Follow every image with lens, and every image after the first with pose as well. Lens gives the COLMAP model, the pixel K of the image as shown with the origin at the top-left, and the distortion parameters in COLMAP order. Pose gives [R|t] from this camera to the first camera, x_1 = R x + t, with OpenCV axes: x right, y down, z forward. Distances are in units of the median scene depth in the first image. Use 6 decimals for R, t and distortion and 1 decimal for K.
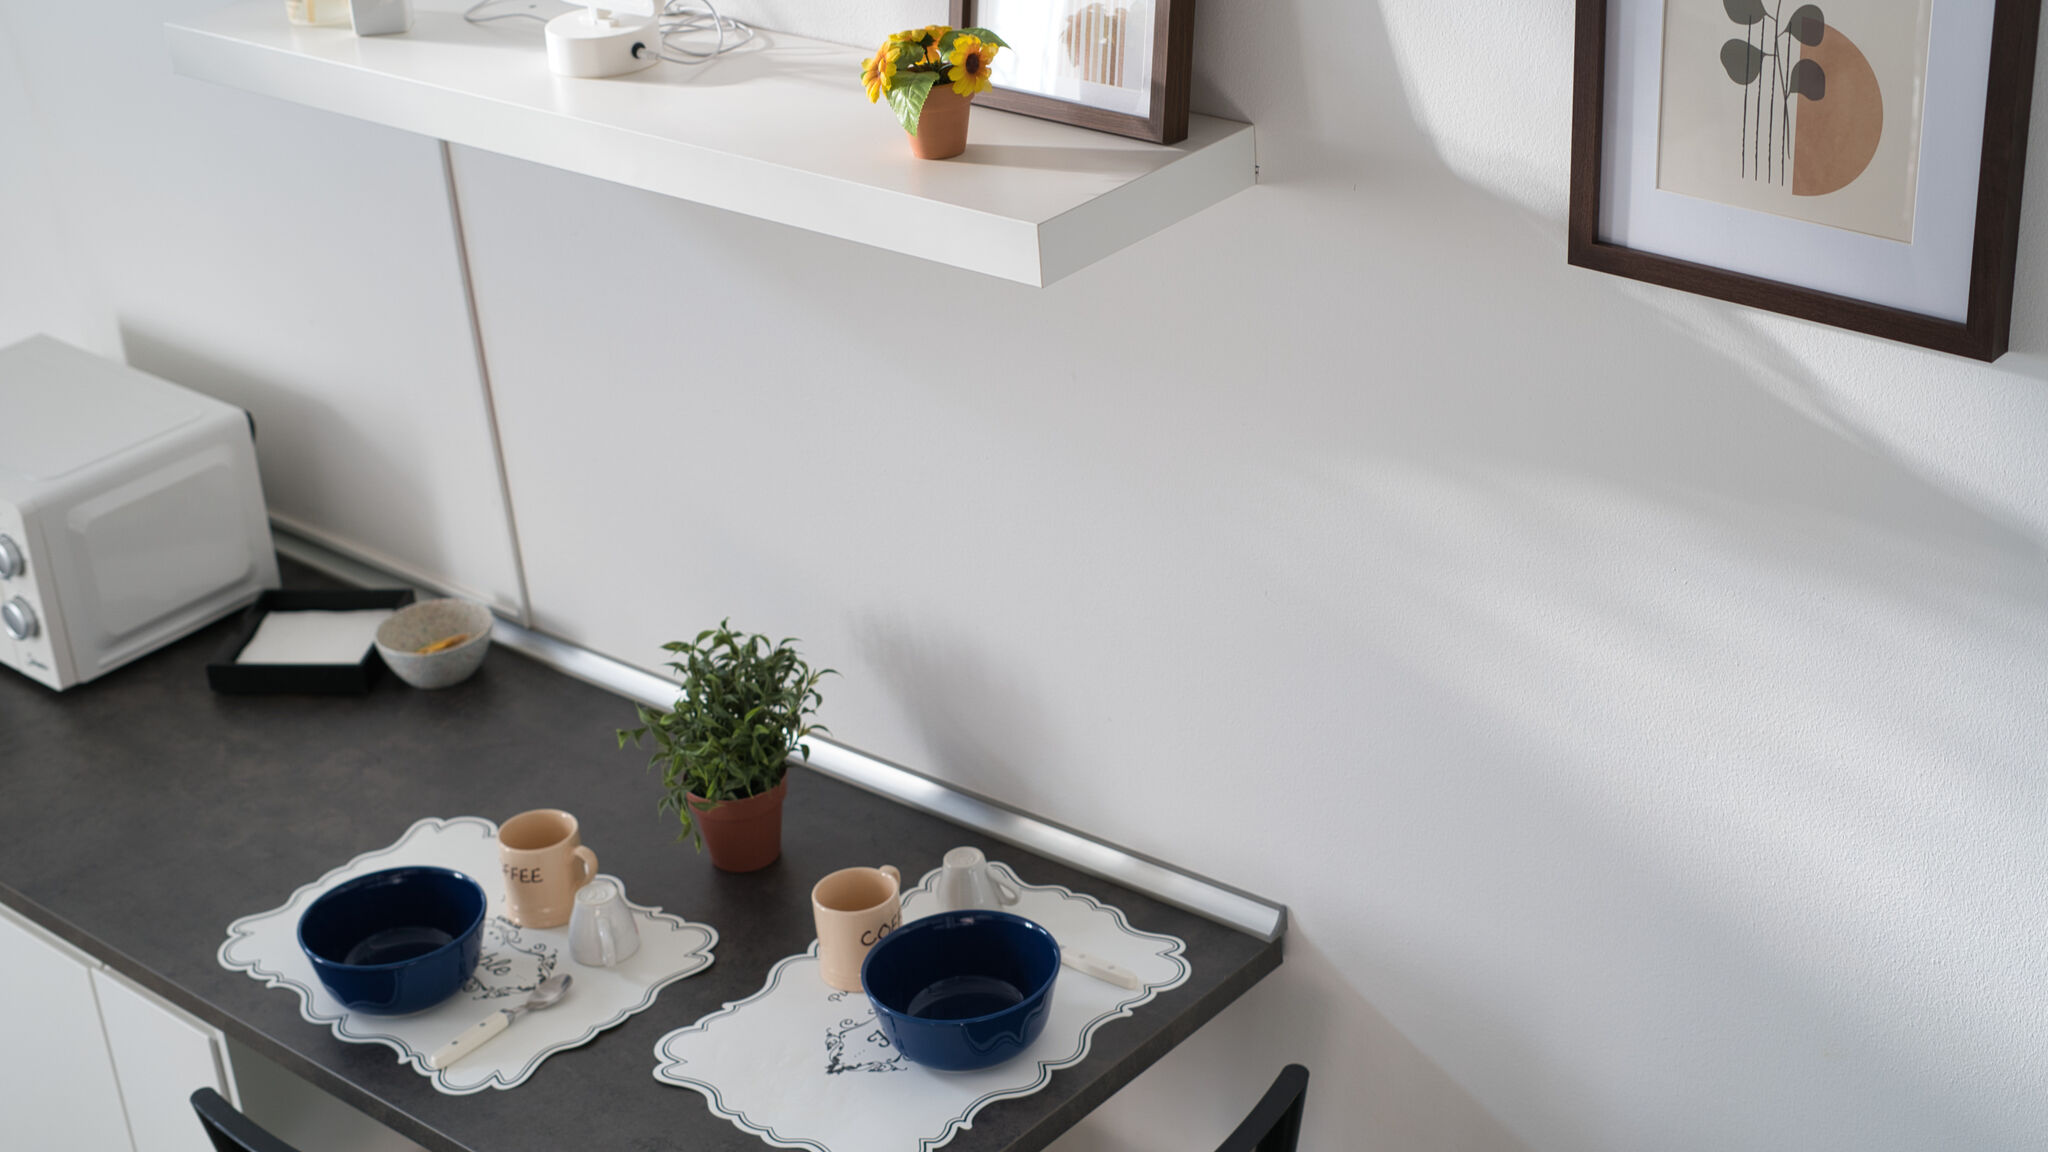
lens RADIAL K [[3047.1, 0, 1024.0], [0, 3047.1, 576.0], [0, 0, 1]] dist [-0.031252, 0.023759]
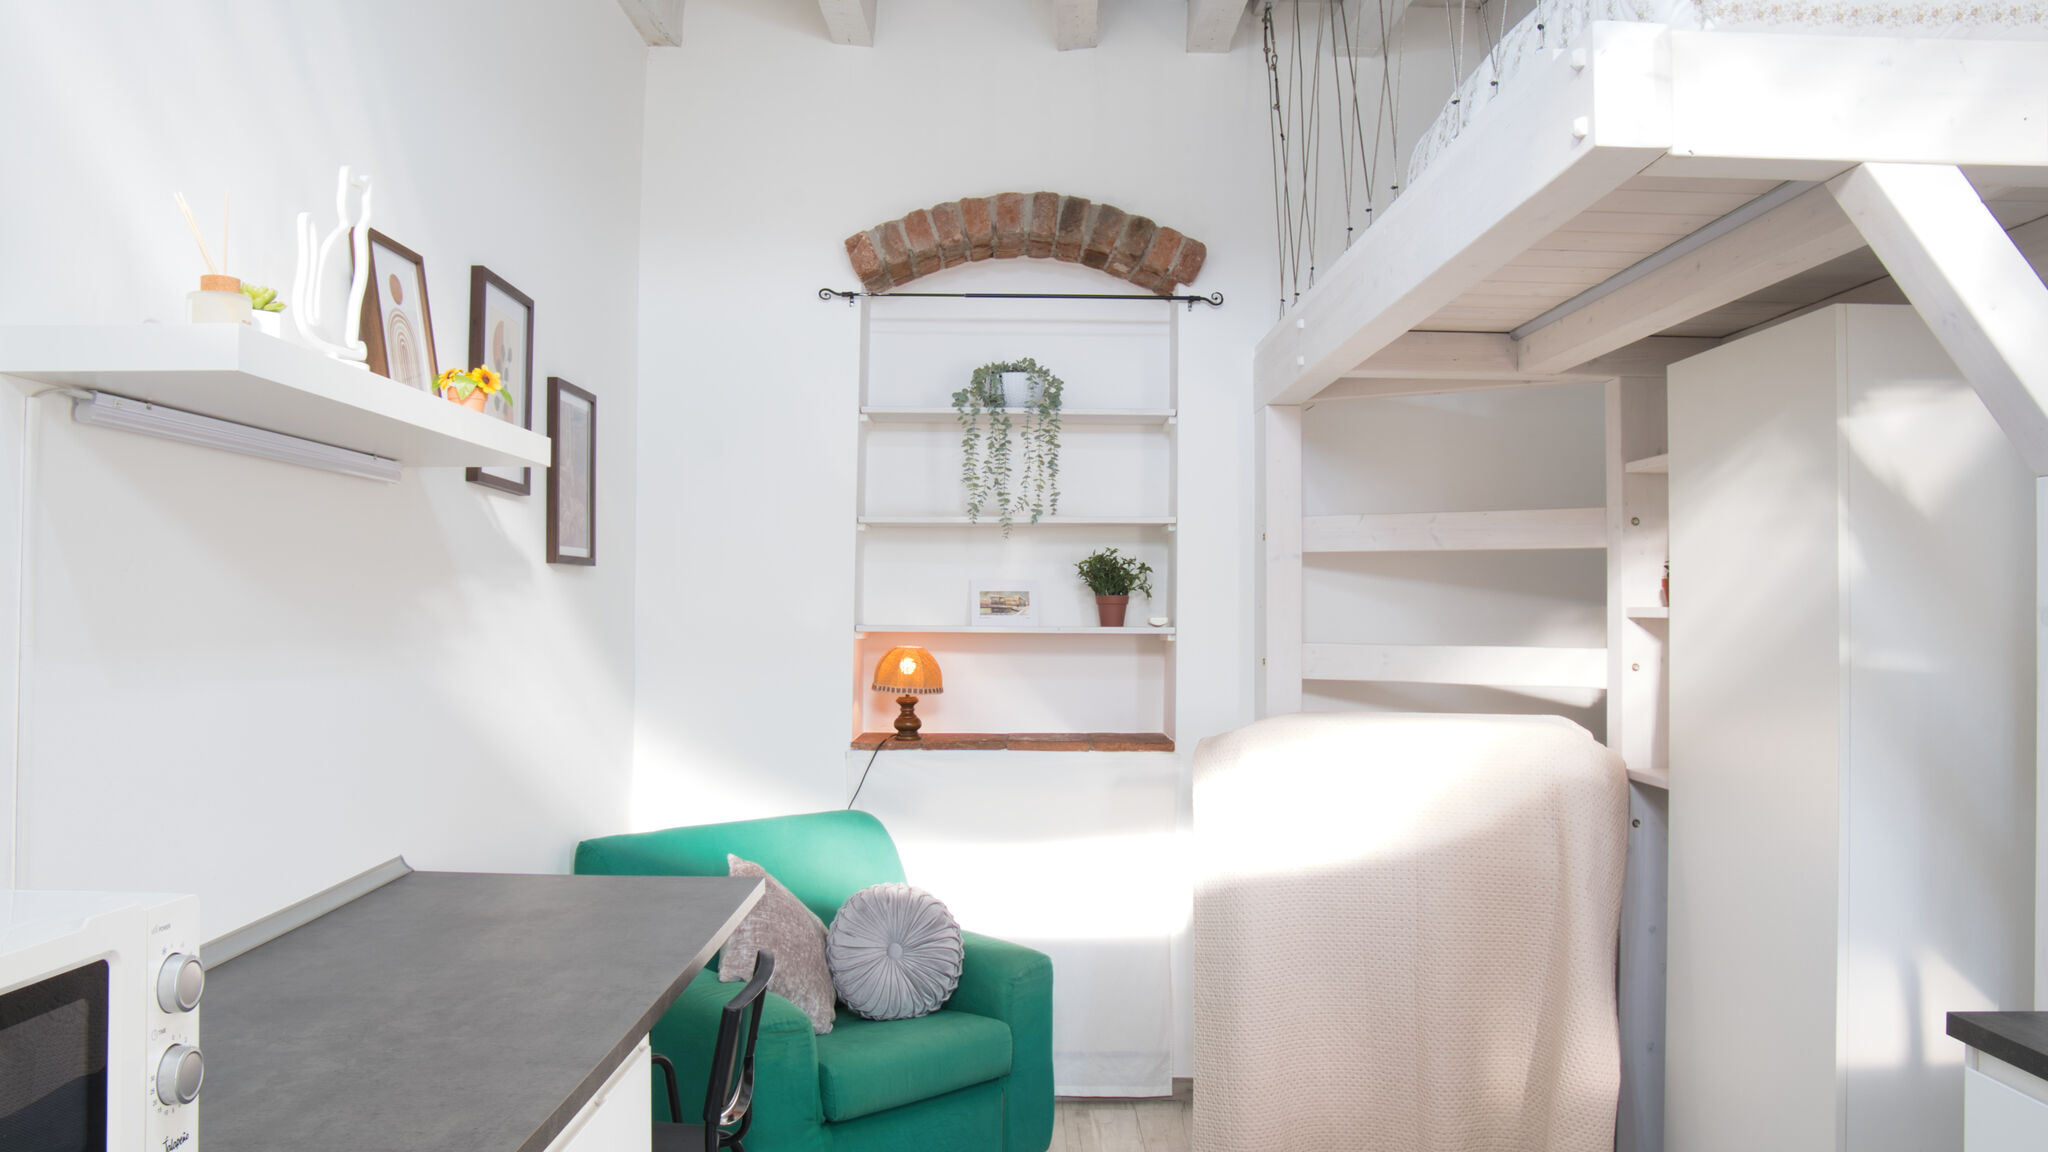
lens RADIAL K [[1540.8, 0, 1042.4], [0, 1540.8, 574.1], [0, 0, 1]] dist [-0.141291, 0.114790]
pose [[-0.671492, 0.075954, 0.737109, -1.225957], [0.364845, 0.899695, 0.239659, -0.179999], [-0.644970, 0.429860, -0.631850, 1.679001]]
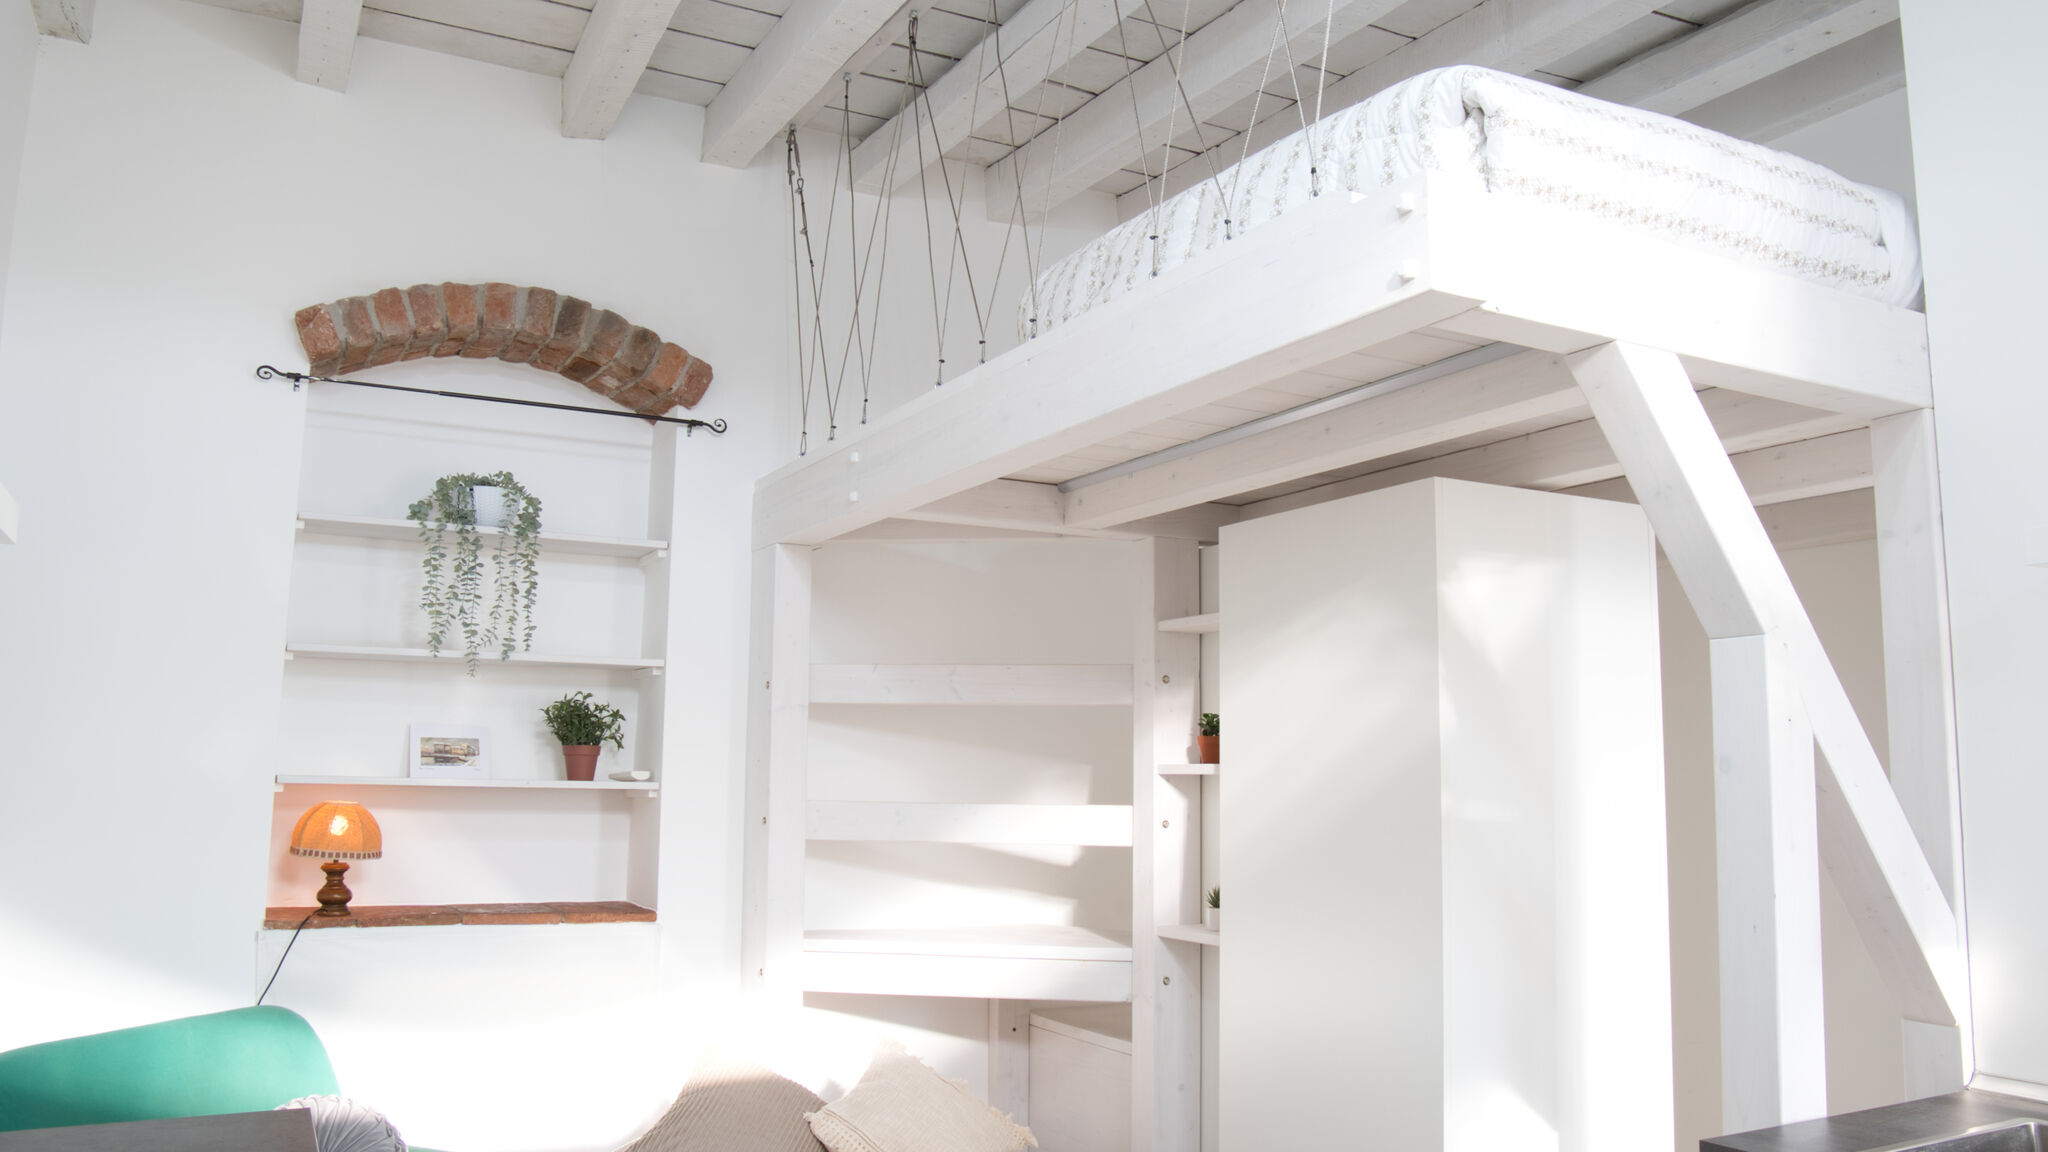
lens RADIAL K [[1540.8, 0, 1042.4], [0, 1540.8, 574.1], [0, 0, 1]] dist [-0.141291, 0.114790]
pose [[-0.936446, 0.098955, 0.336565, -0.884542], [0.199742, 0.939095, 0.279648, -0.214243], [-0.288394, 0.329101, -0.899178, 1.727920]]
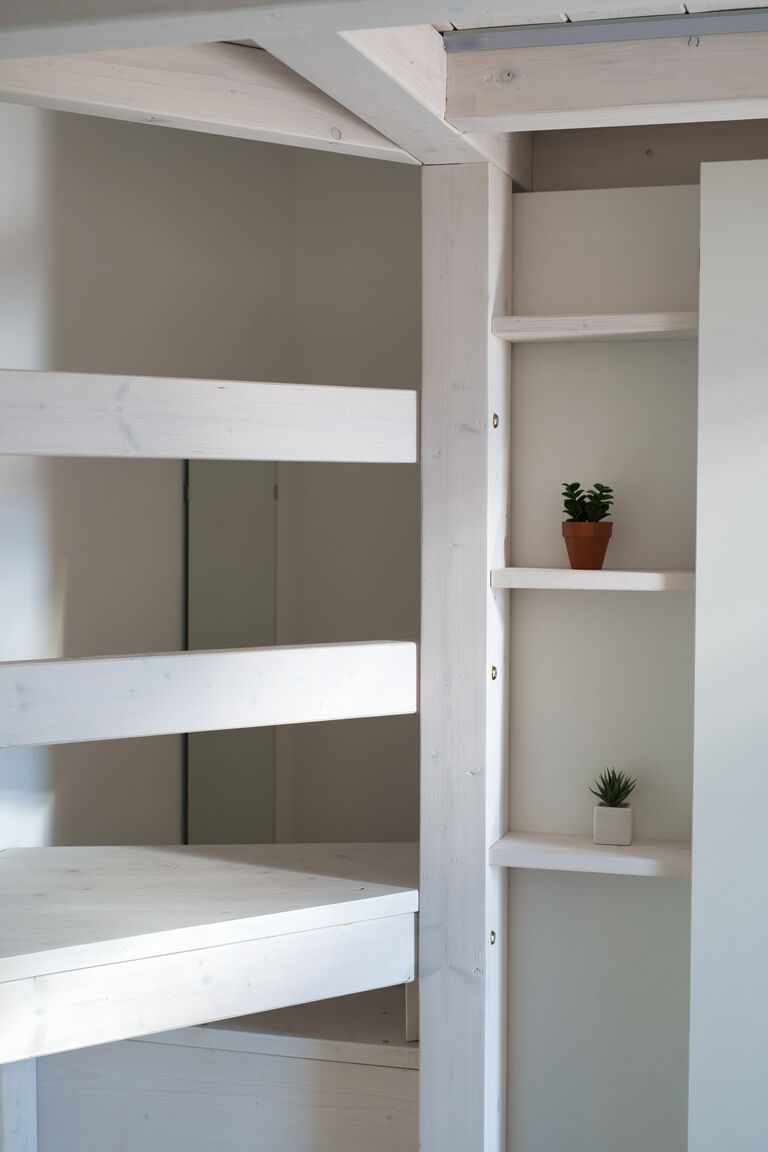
lens RADIAL K [[1729.7, 0, 387.6], [0, 1729.7, 576.4], [0, 0, 1]] dist [-0.033161, -0.022503]
pose [[-0.910513, 0.075570, -0.406516, 0.143347], [-0.134143, 0.875992, 0.463296, 0.003572], [0.391116, 0.476369, -0.787465, 1.026763]]
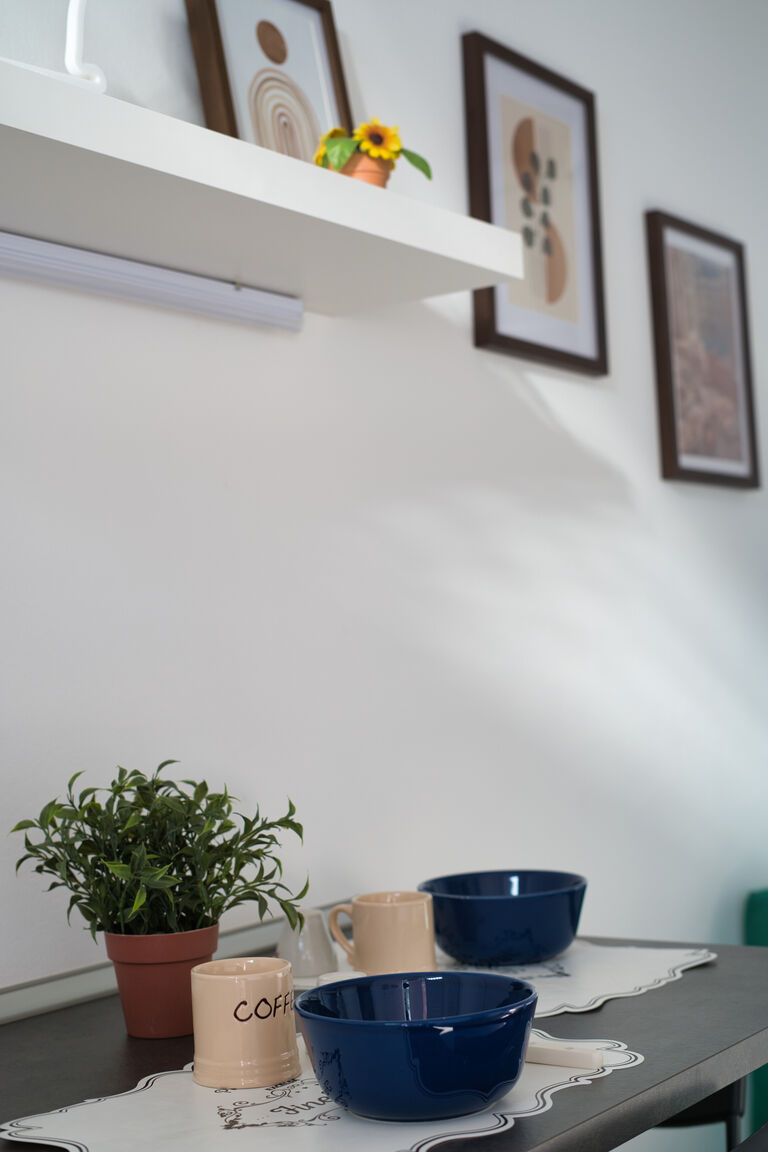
lens RADIAL K [[1729.7, 0, 387.6], [0, 1729.7, 576.4], [0, 0, 1]] dist [-0.033161, -0.022503]
pose [[-0.092404, 0.117573, 0.988756, -0.881235], [0.491398, 0.869041, -0.057414, 0.049859], [-0.866019, 0.480568, -0.138078, 1.357714]]
